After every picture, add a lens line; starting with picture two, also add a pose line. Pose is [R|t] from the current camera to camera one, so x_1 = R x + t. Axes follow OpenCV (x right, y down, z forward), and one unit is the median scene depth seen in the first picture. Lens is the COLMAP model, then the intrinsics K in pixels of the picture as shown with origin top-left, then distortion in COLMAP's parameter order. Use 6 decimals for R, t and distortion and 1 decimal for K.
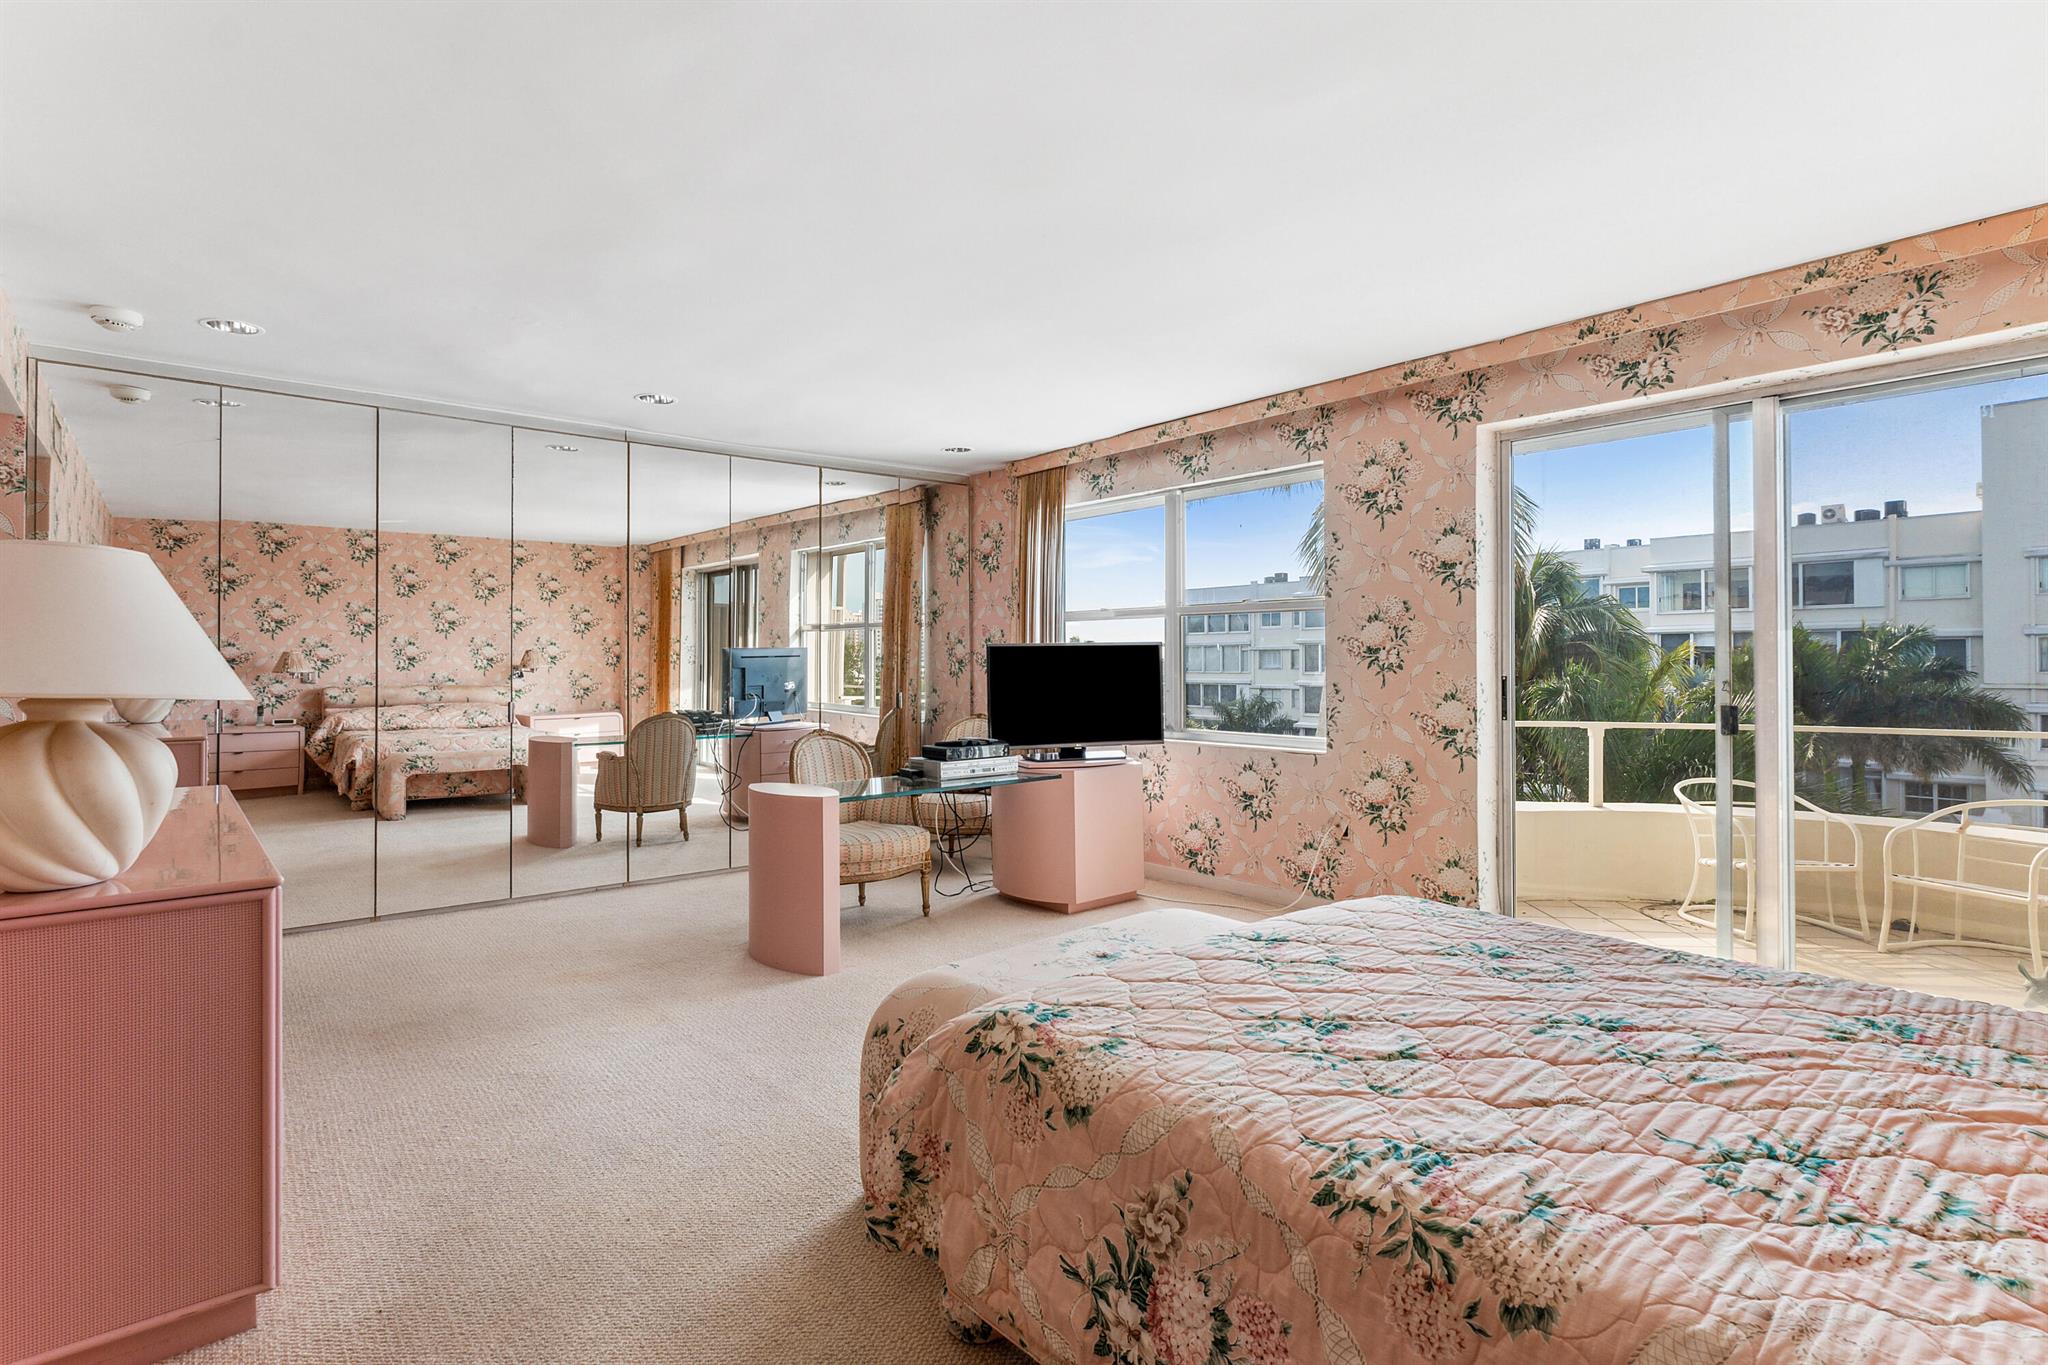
lens RADIAL K [[993.6, 0, 1033.5], [0, 993.6, 664.2], [0, 0, 1]] dist [0.000128, -0.000060]
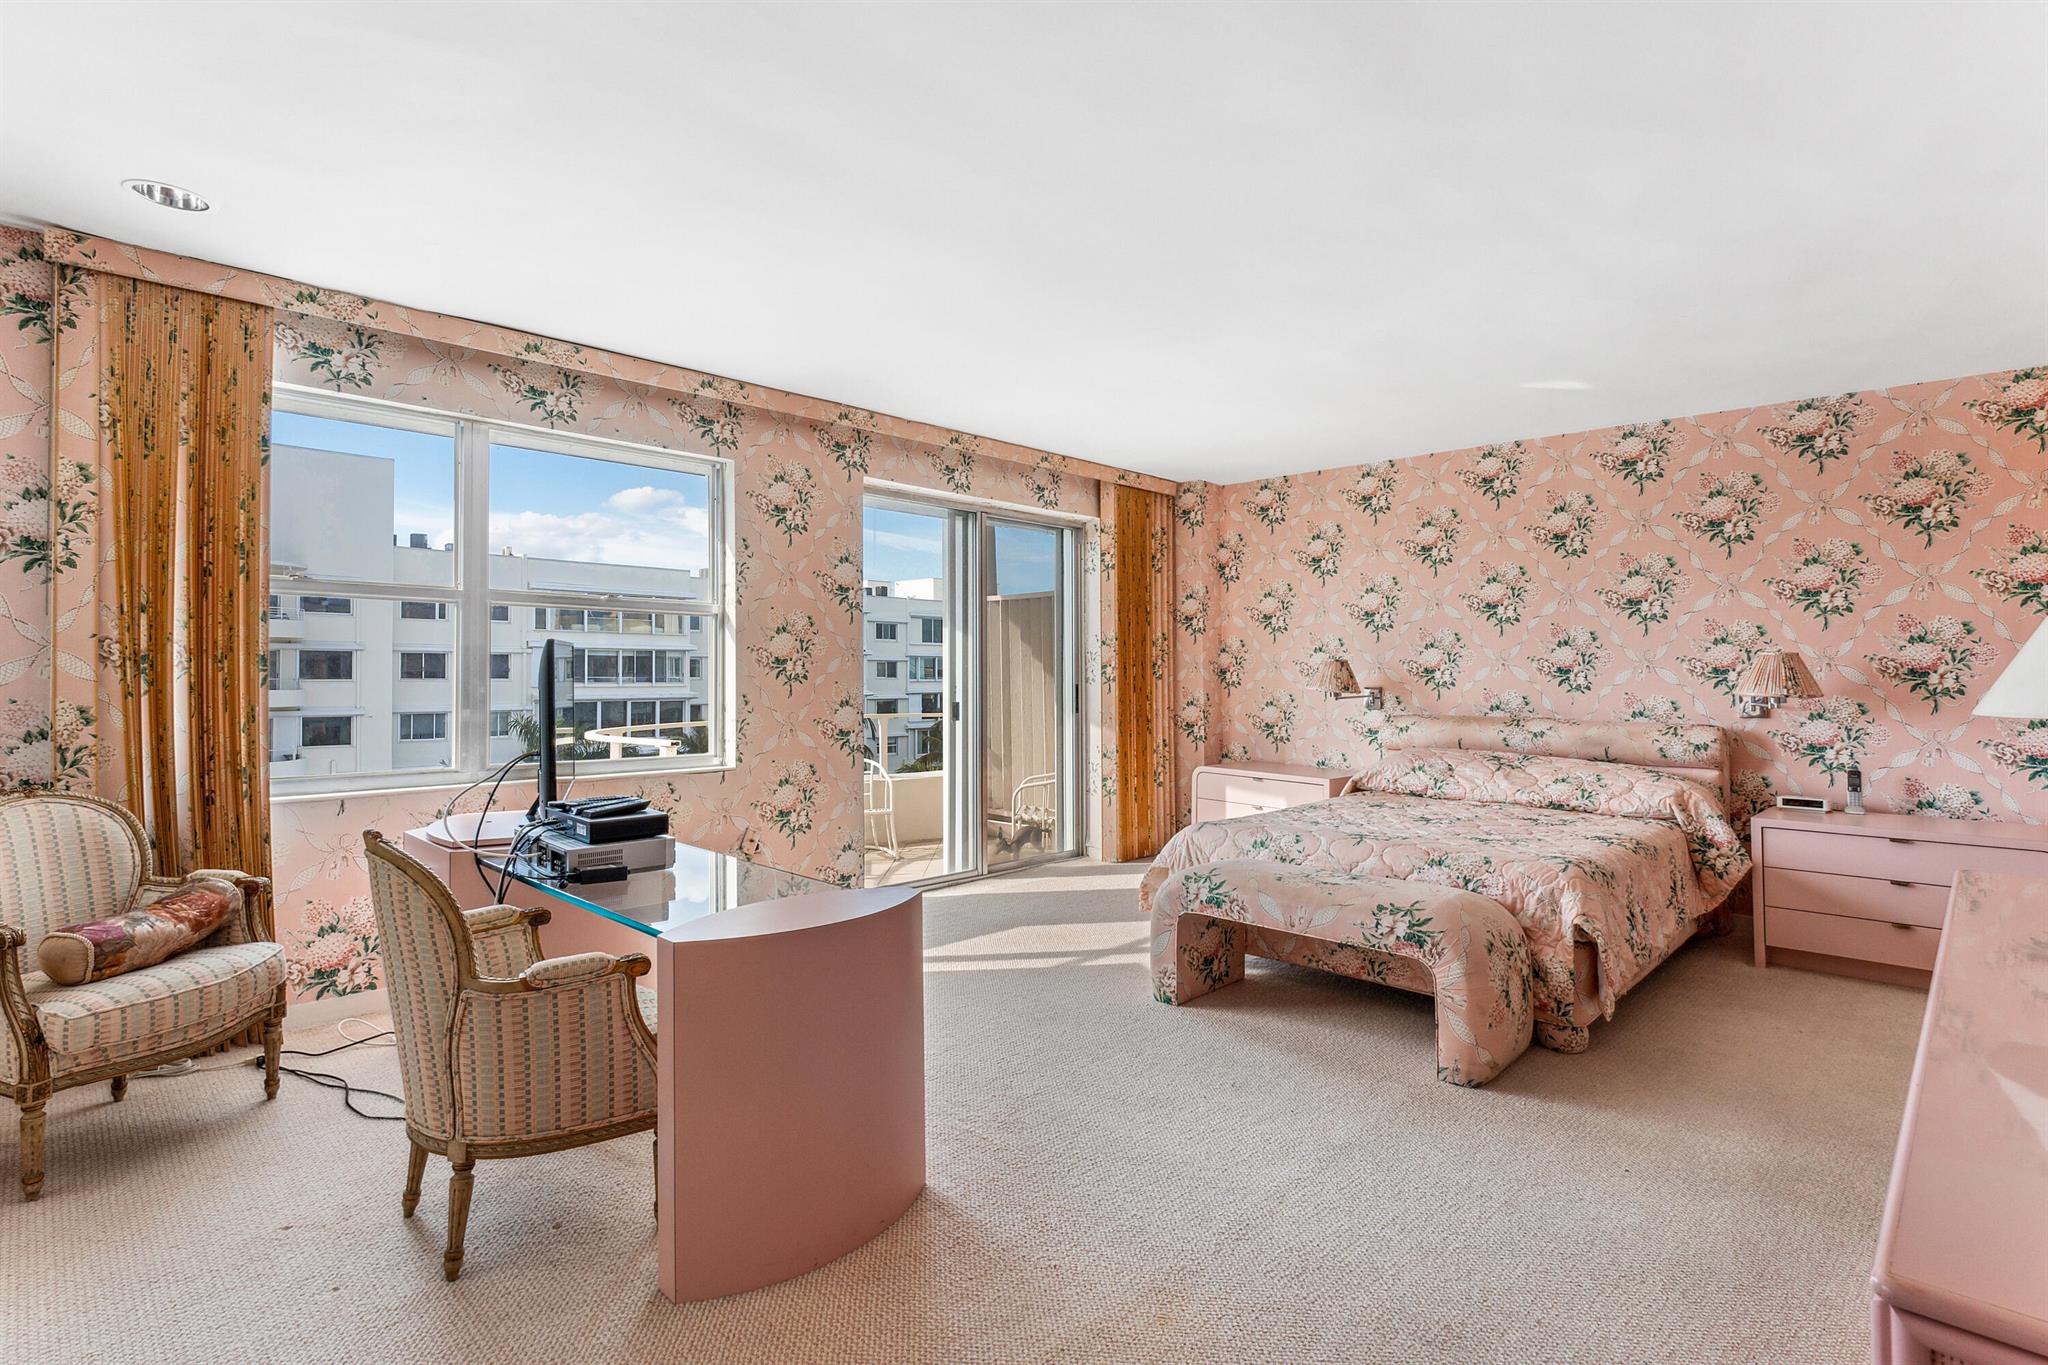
lens RADIAL K [[997.0, 0, 1022.3], [0, 997.0, 651.6], [0, 0, 1]] dist [-0.000659, -0.000134]
pose [[-0.069357, 0.026646, 0.997236, -0.618111], [-0.001867, 0.999638, -0.026840, 0.003010], [-0.997590, -0.003723, -0.069282, 0.722053]]
